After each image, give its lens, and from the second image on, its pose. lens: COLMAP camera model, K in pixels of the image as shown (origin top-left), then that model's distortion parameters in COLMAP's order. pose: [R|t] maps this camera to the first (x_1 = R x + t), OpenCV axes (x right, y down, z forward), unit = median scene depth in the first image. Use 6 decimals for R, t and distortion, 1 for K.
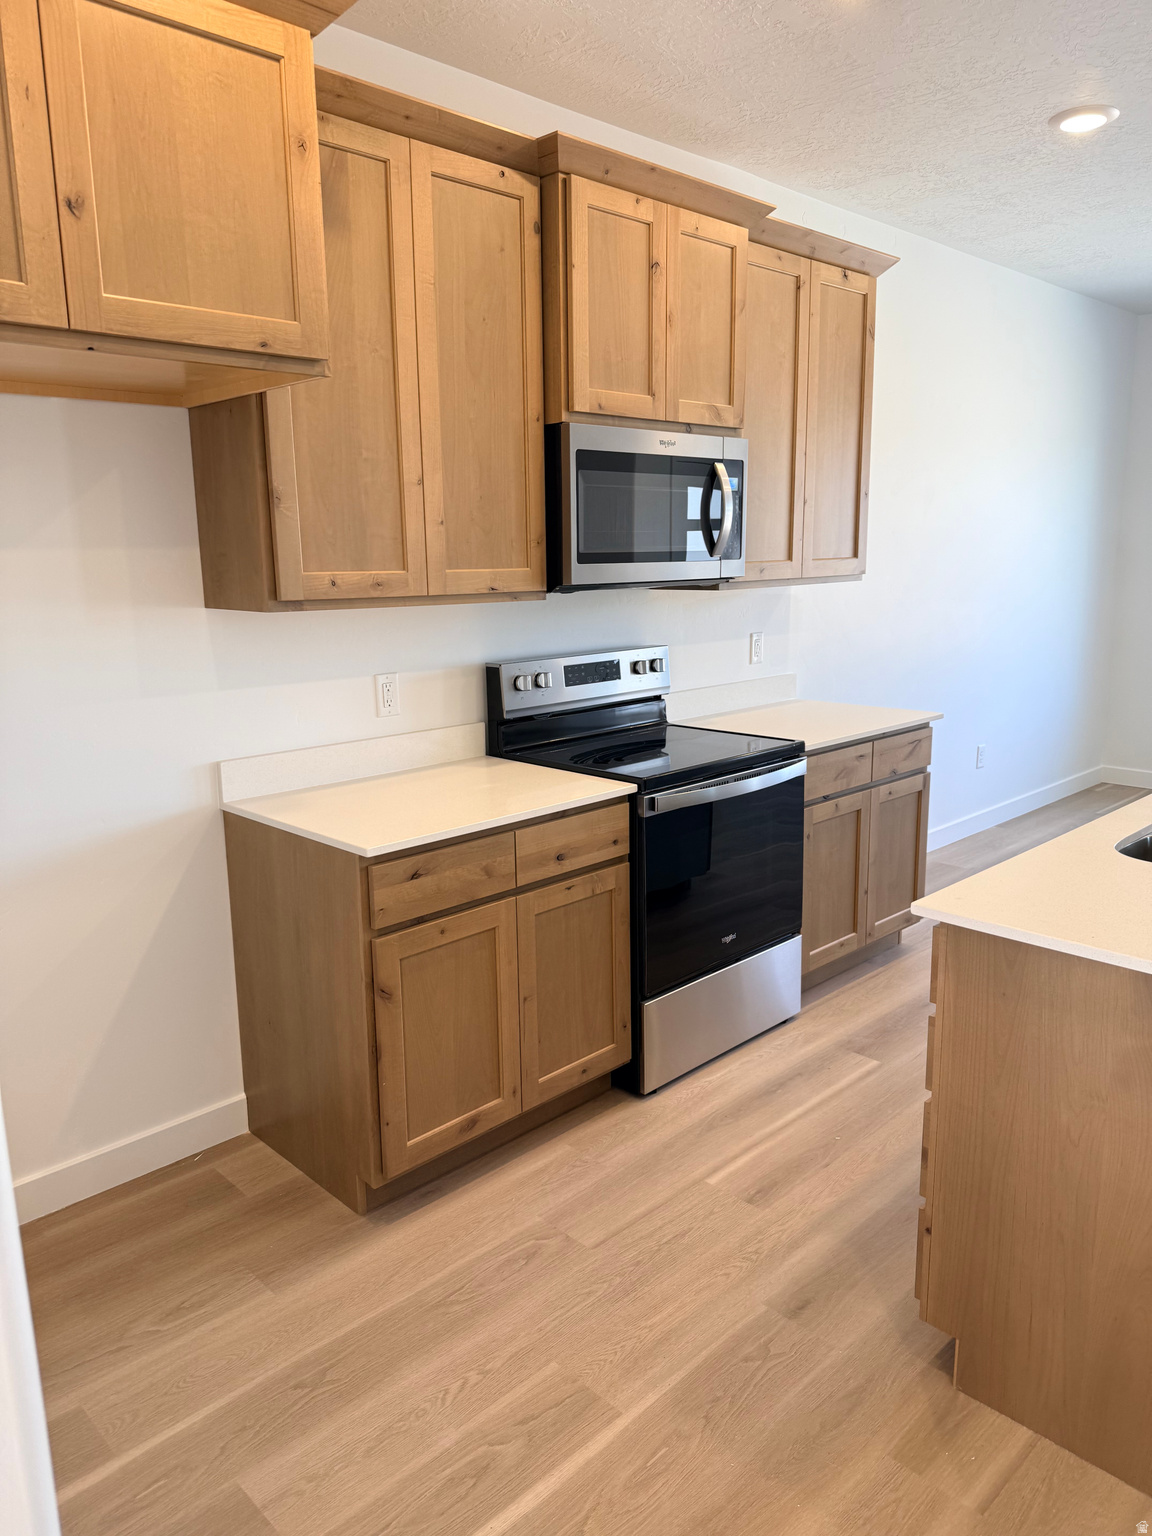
lens RADIAL K [[1098.0, 0, 574.8], [0, 1098.0, 761.2], [0, 0, 1]] dist [0.005867, -0.011414]
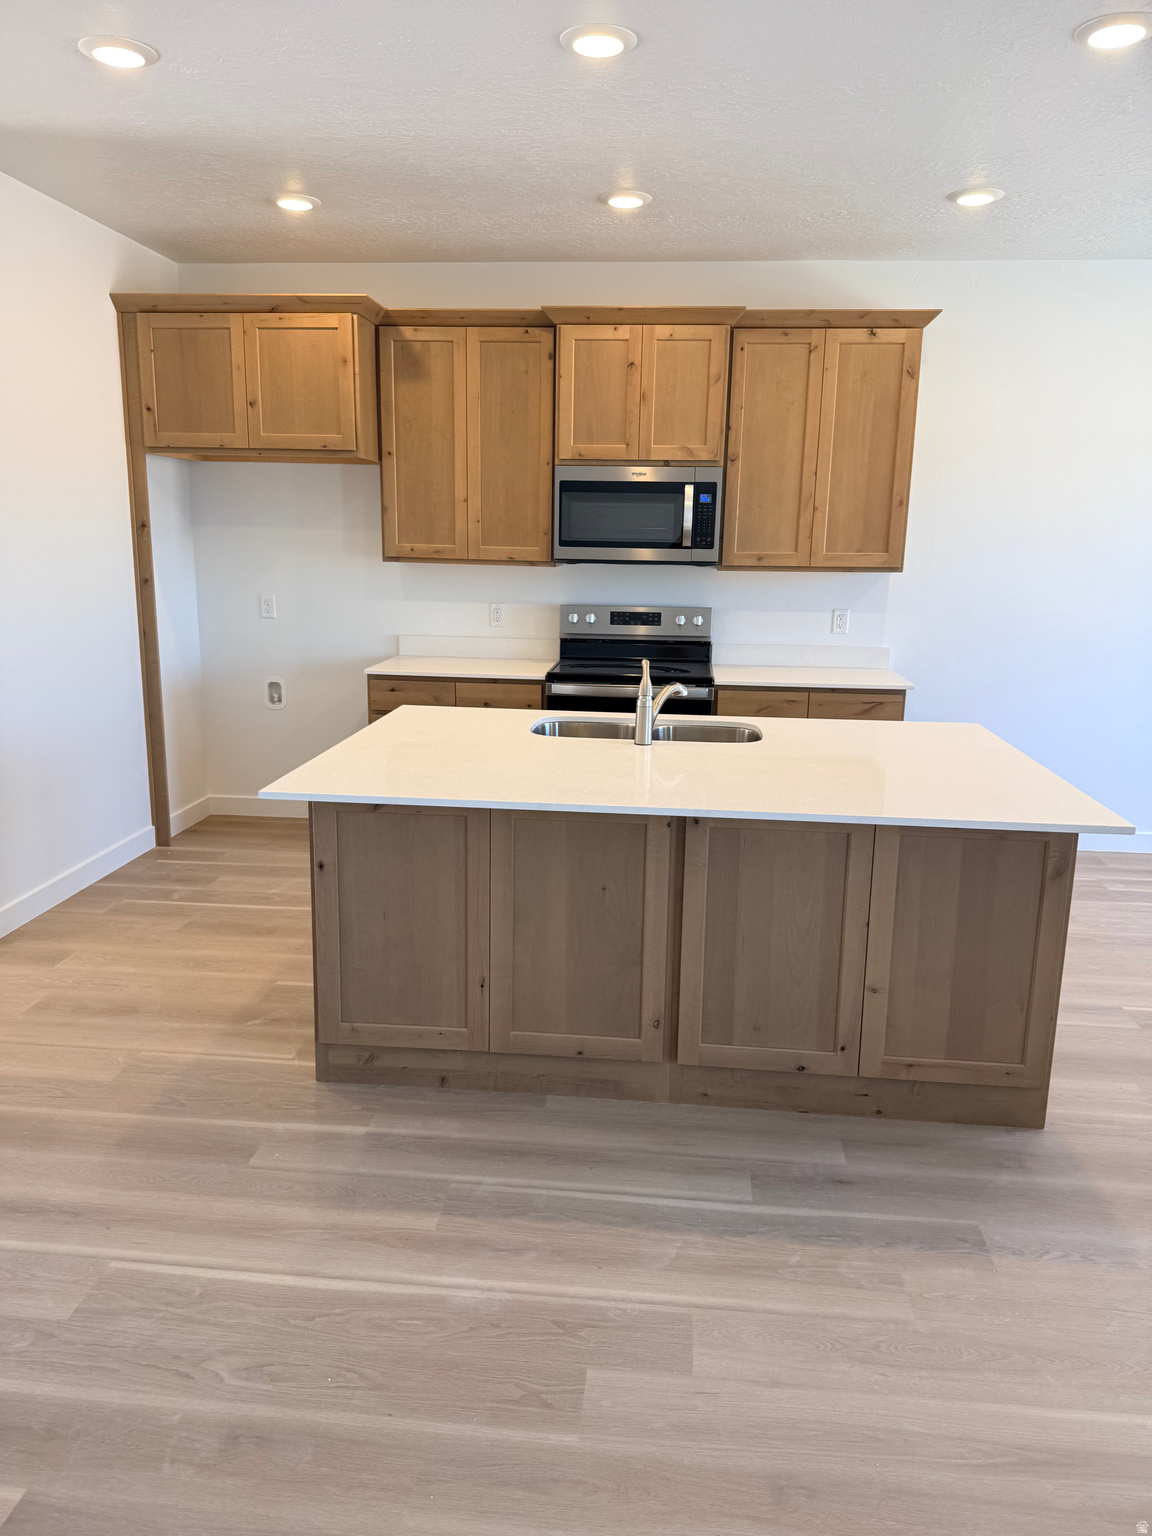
lens RADIAL K [[1098.0, 0, 586.2], [0, 1098.0, 772.7], [0, 0, 1]] dist [0.005867, -0.011414]
pose [[0.655336, 0.186426, -0.731970, 1.377665], [-0.170072, 0.980598, 0.097483, -0.006589], [0.735942, 0.060604, 0.674327, -0.112355]]
